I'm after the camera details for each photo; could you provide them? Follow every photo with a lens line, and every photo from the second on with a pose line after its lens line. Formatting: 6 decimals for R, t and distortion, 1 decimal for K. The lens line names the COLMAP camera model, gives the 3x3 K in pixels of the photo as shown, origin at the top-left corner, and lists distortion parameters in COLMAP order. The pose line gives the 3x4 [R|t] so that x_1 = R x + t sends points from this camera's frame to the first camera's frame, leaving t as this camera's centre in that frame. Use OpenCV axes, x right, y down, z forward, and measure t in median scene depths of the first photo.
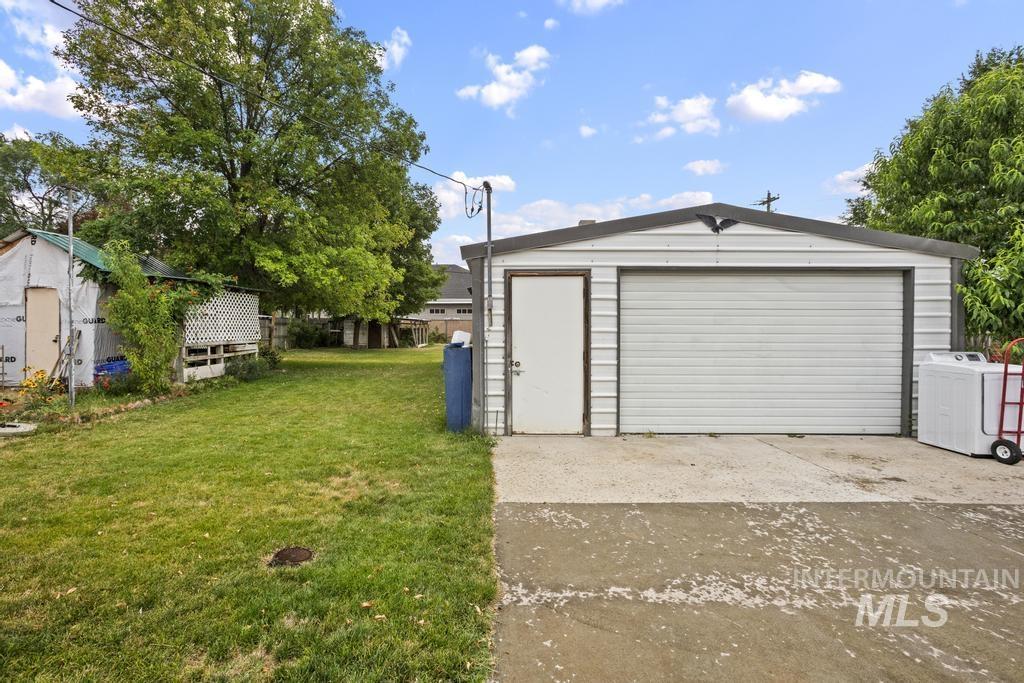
lens RADIAL K [[466.4, 0, 517.4], [0, 466.4, 336.8], [0, 0, 1]] dist [-0.057243, 0.029820]
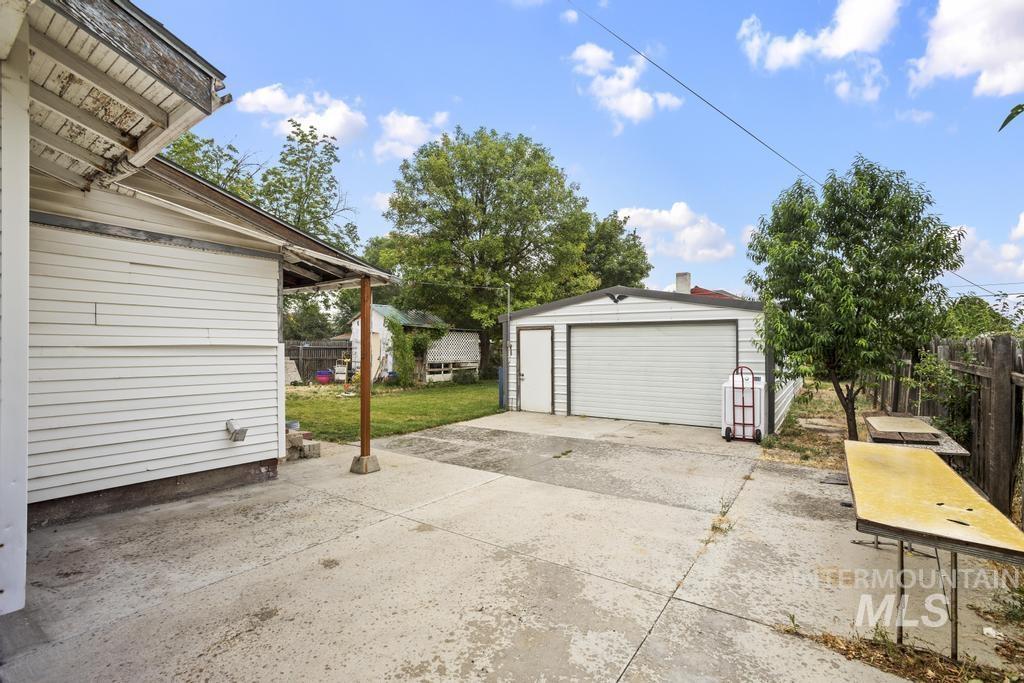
lens RADIAL K [[466.4, 0, 517.4], [0, 466.4, 336.8], [0, 0, 1]] dist [-0.057243, 0.029820]
pose [[0.837085, -0.012884, -0.546922, 1.064146], [-0.011434, 0.999092, -0.041036, -0.020864], [0.546954, 0.040604, 0.836177, -0.664763]]
